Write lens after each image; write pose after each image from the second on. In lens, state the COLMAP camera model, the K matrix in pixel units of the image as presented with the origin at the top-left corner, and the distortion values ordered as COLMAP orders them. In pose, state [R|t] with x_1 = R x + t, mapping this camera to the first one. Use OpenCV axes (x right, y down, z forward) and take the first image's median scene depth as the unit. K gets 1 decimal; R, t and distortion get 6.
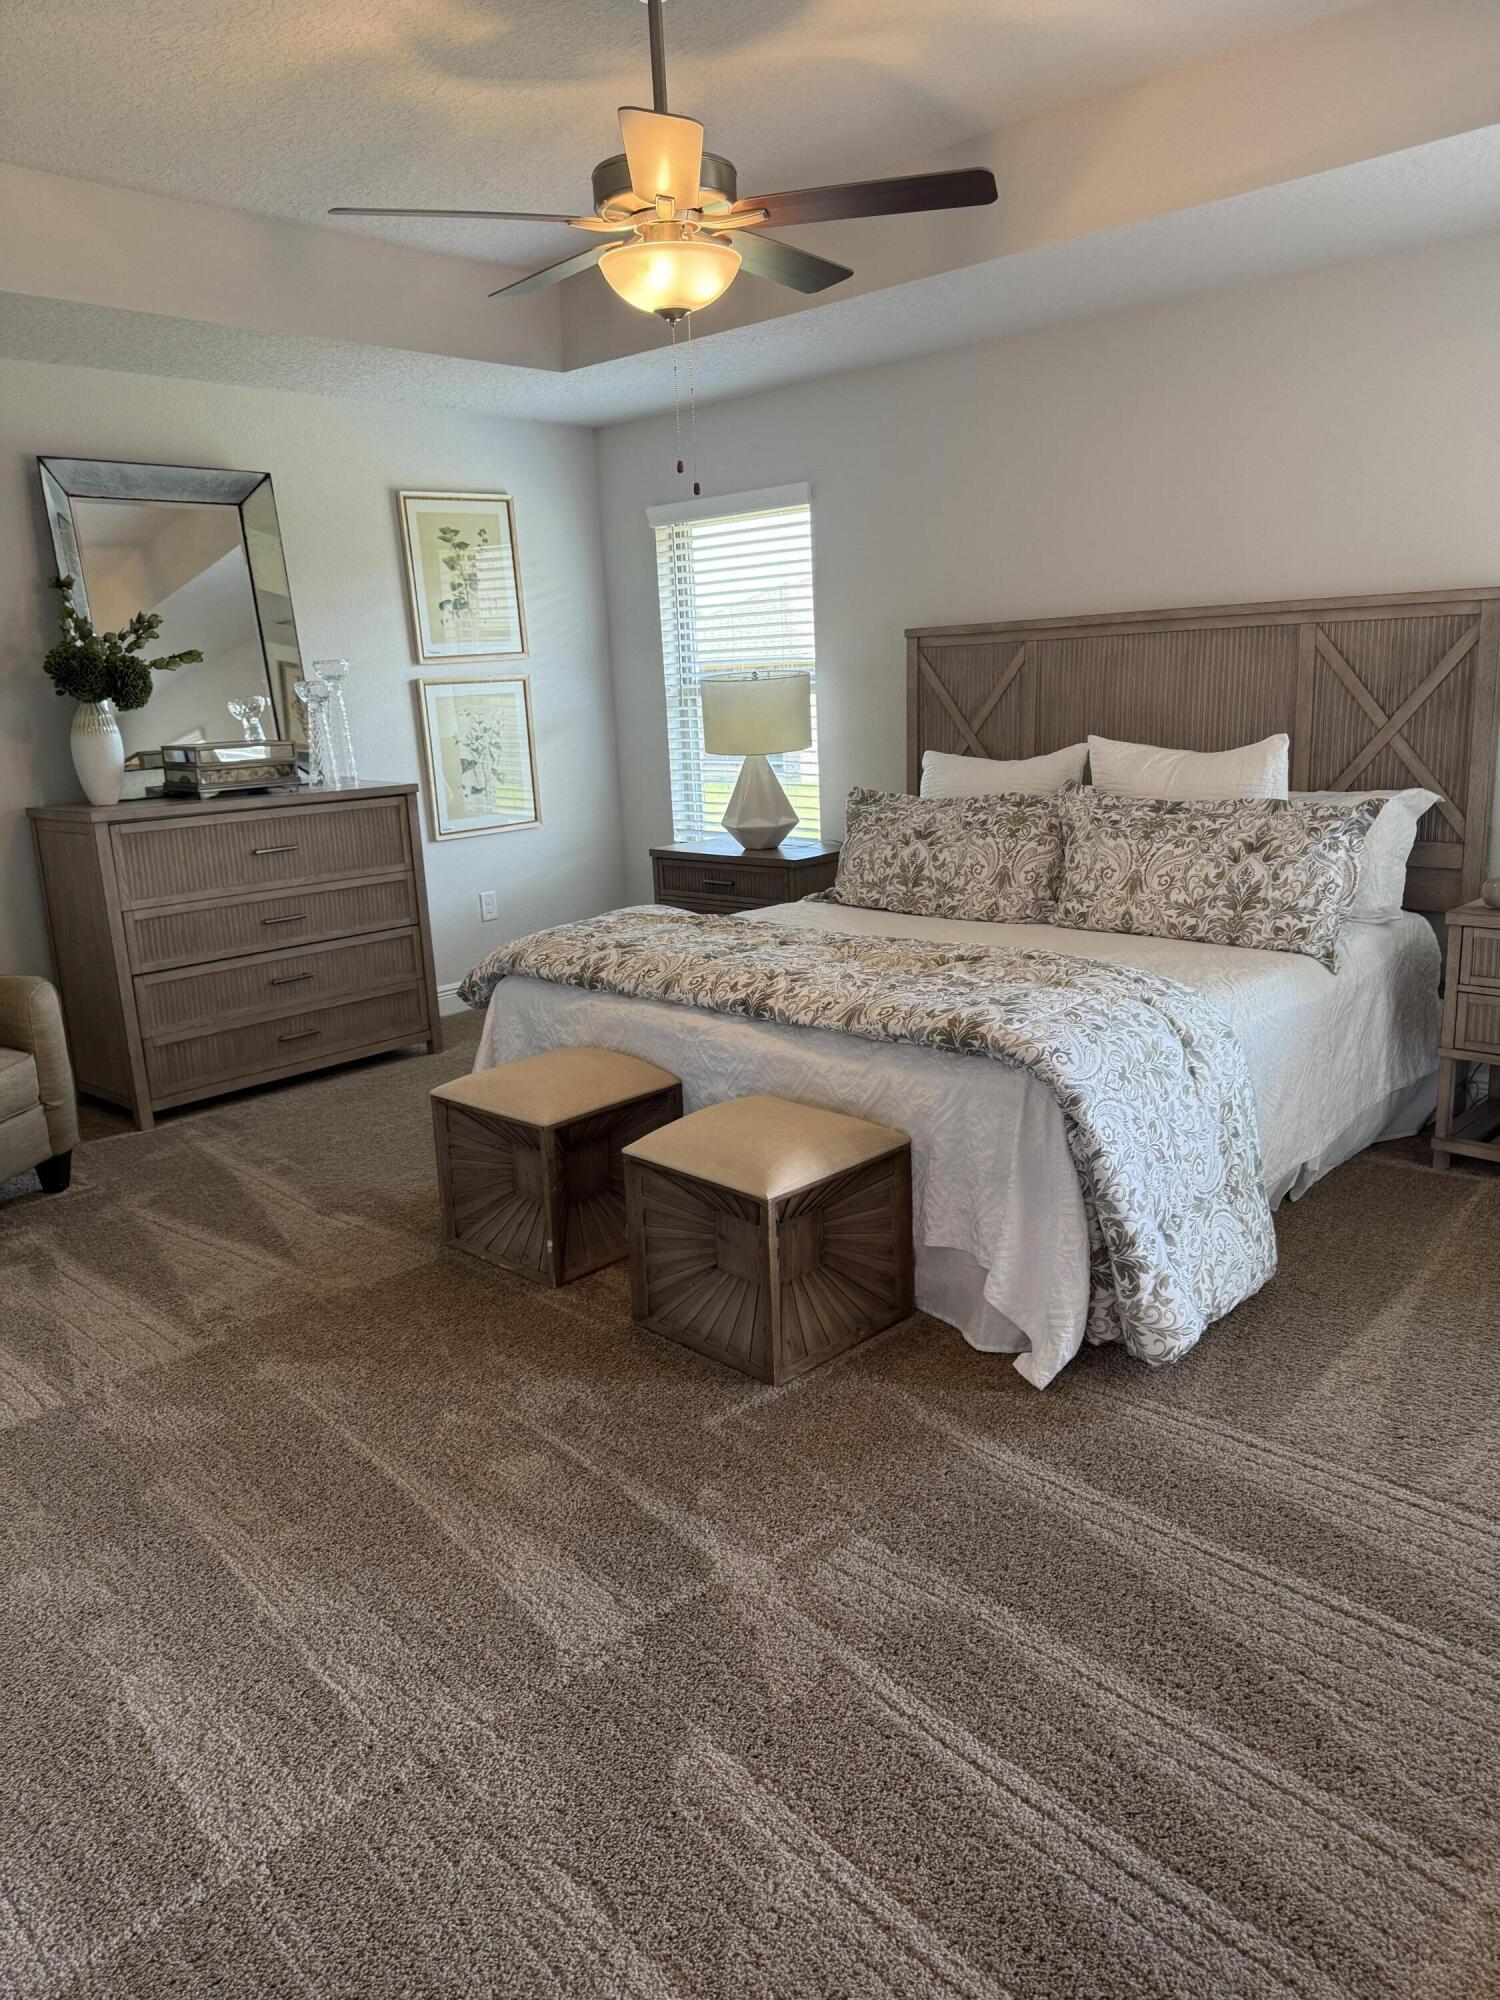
lens RADIAL K [[1404.7, 0, 751.3], [0, 1404.7, 1014.0], [0, 0, 1]] dist [0.156530, -0.311270]
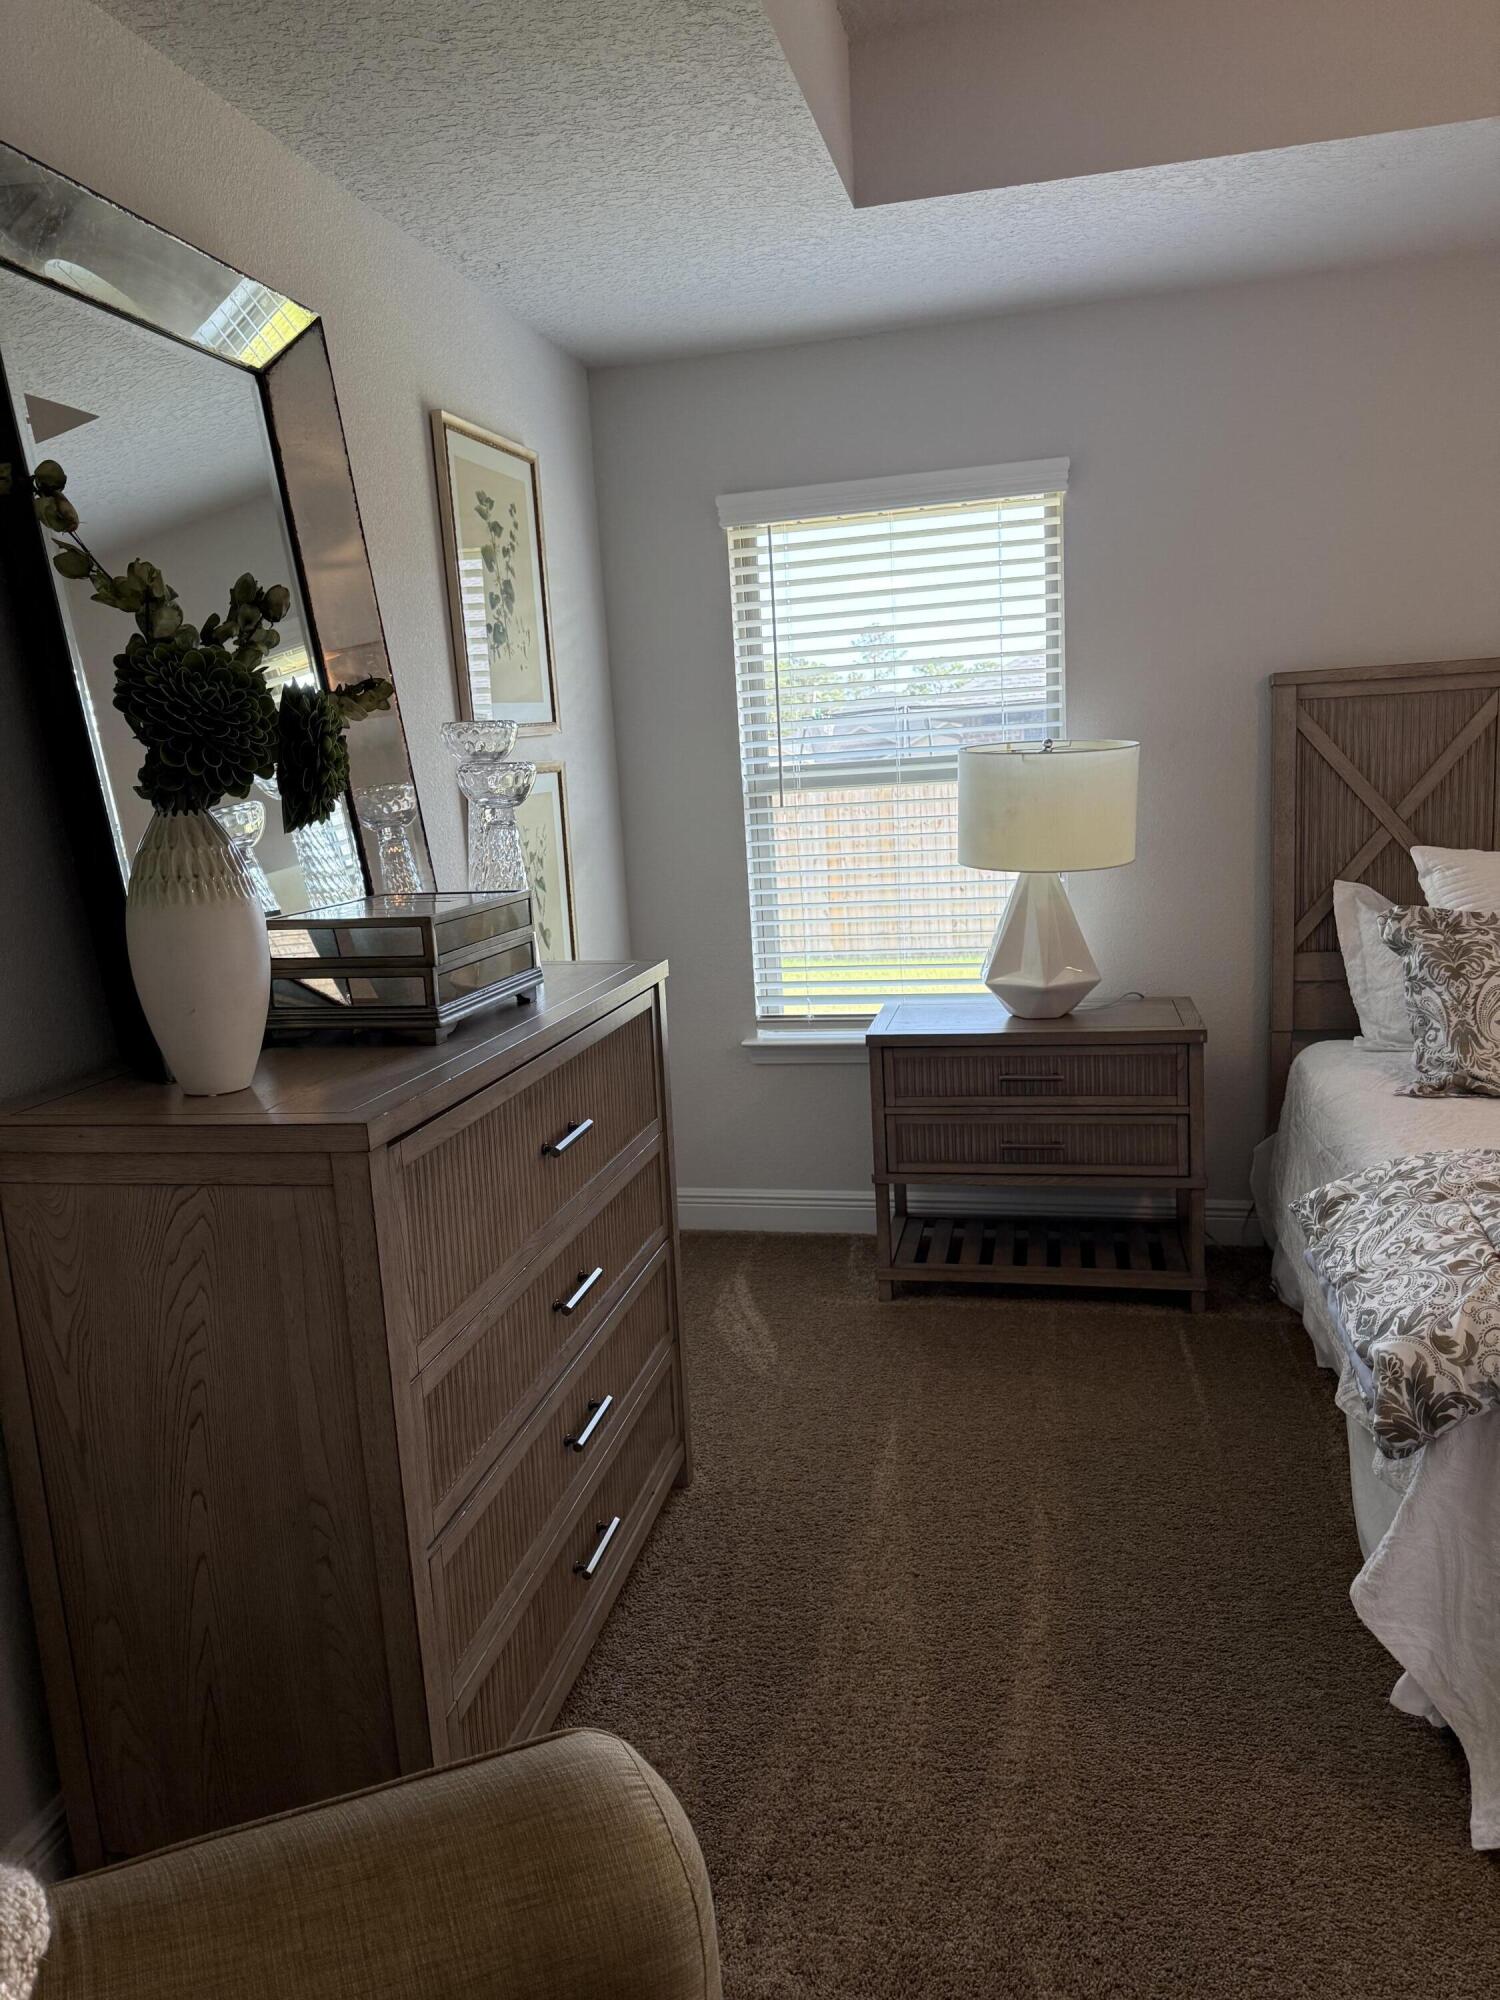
lens RADIAL K [[1404.7, 0, 751.3], [0, 1404.7, 1014.0], [0, 0, 1]] dist [0.156530, -0.311270]
pose [[0.867615, -0.099677, 0.487143, -0.424120], [0.137353, 0.989625, -0.042139, -0.110106], [-0.477889, 0.103471, 0.872305, 0.513019]]
